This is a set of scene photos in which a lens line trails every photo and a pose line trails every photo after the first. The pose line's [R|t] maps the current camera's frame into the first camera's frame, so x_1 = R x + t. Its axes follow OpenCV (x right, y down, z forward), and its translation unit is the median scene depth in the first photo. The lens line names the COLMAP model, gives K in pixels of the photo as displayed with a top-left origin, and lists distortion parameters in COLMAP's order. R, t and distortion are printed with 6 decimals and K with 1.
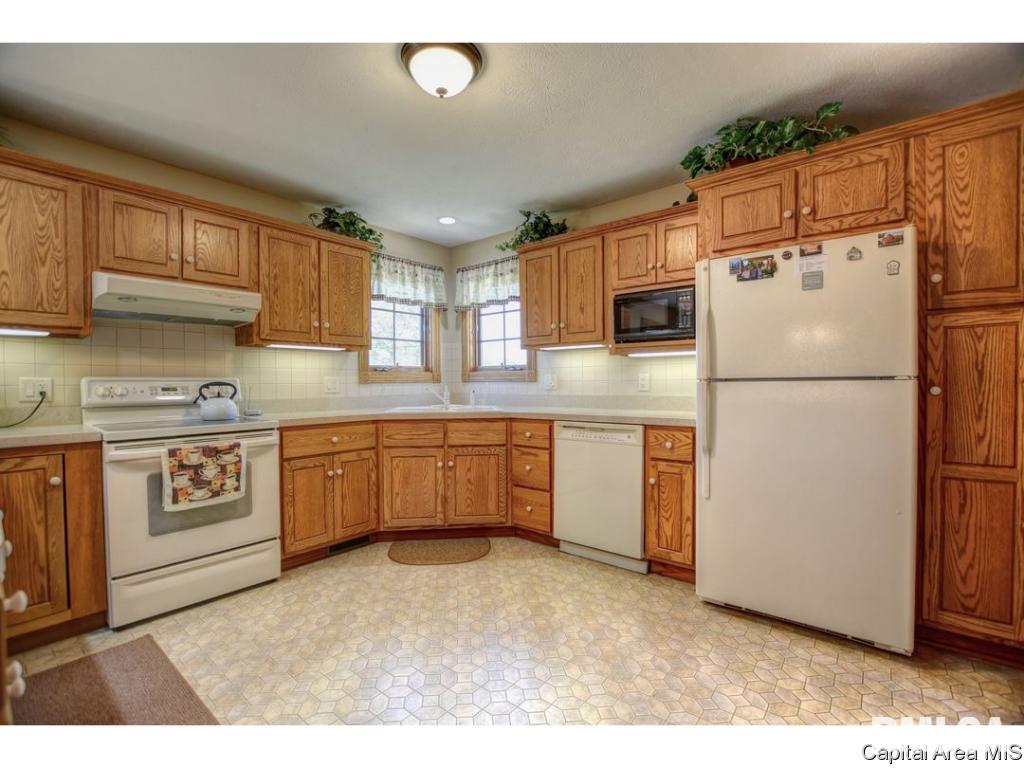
lens RADIAL K [[455.9, 0, 506.1], [0, 455.9, 383.2], [0, 0, 1]] dist [-0.042938, -0.000086]
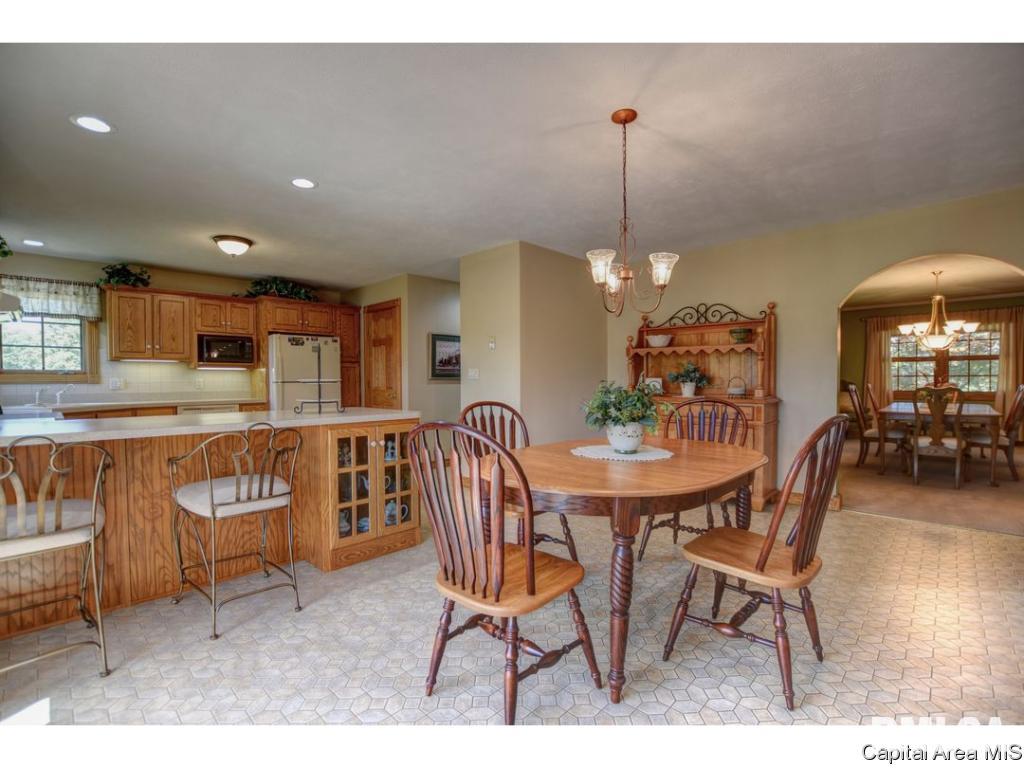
lens RADIAL K [[468.0, 0, 512.0], [0, 468.0, 384.0], [0, 0, 1]] dist [-0.010663, 0.000090]
pose [[0.069648, 0.008498, 0.997535, -1.392081], [0.014321, 0.999852, -0.009518, 0.032865], [-0.997469, 0.014949, 0.069516, -0.323673]]
